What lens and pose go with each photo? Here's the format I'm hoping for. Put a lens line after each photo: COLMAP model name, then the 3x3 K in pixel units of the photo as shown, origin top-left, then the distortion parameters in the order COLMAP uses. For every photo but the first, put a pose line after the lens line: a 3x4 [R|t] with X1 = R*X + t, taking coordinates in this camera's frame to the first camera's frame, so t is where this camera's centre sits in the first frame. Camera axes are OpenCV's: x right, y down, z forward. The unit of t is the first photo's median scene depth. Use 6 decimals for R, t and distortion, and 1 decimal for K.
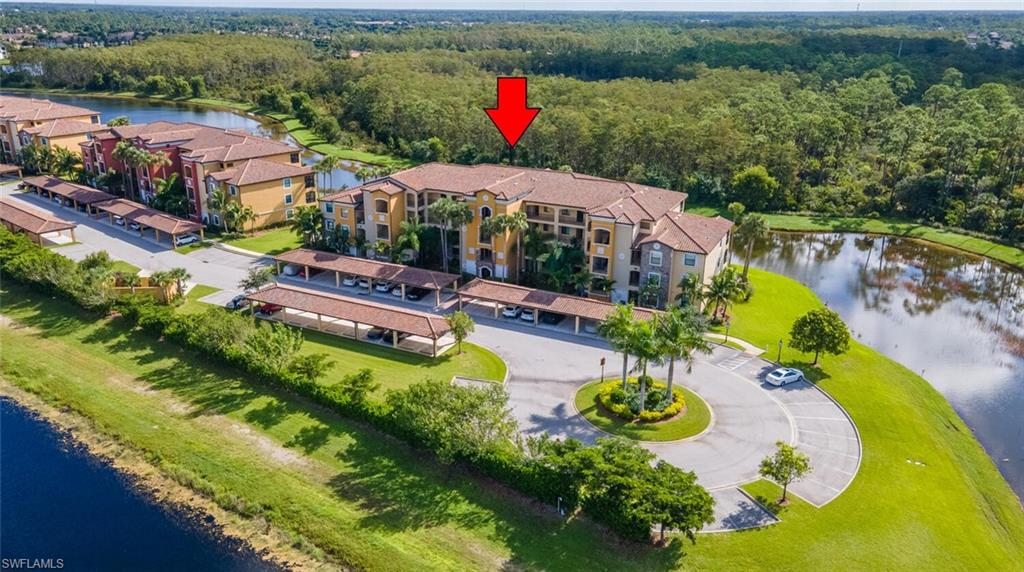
lens RADIAL K [[752.8, 0, 510.7], [0, 752.8, 286.3], [0, 0, 1]] dist [0.026460, 0.003418]
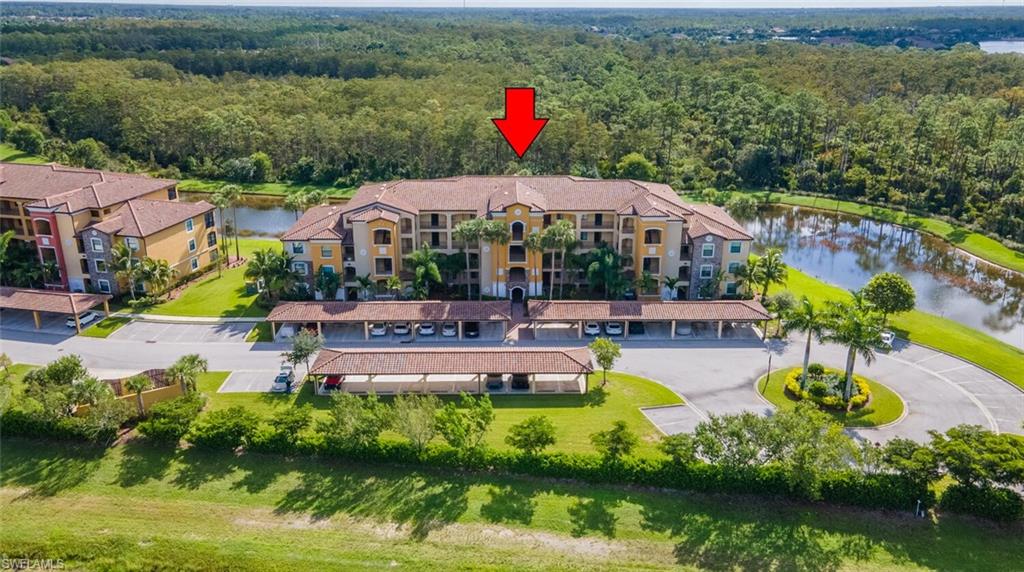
lens RADIAL K [[752.8, 0, 511.3], [0, 752.8, 285.1], [0, 0, 1]] dist [0.026460, 0.003418]
pose [[0.889981, -0.161684, 0.426371, -0.441982], [0.159856, 0.986315, 0.040345, -0.068171], [-0.427060, 0.032252, 0.903648, 0.182923]]
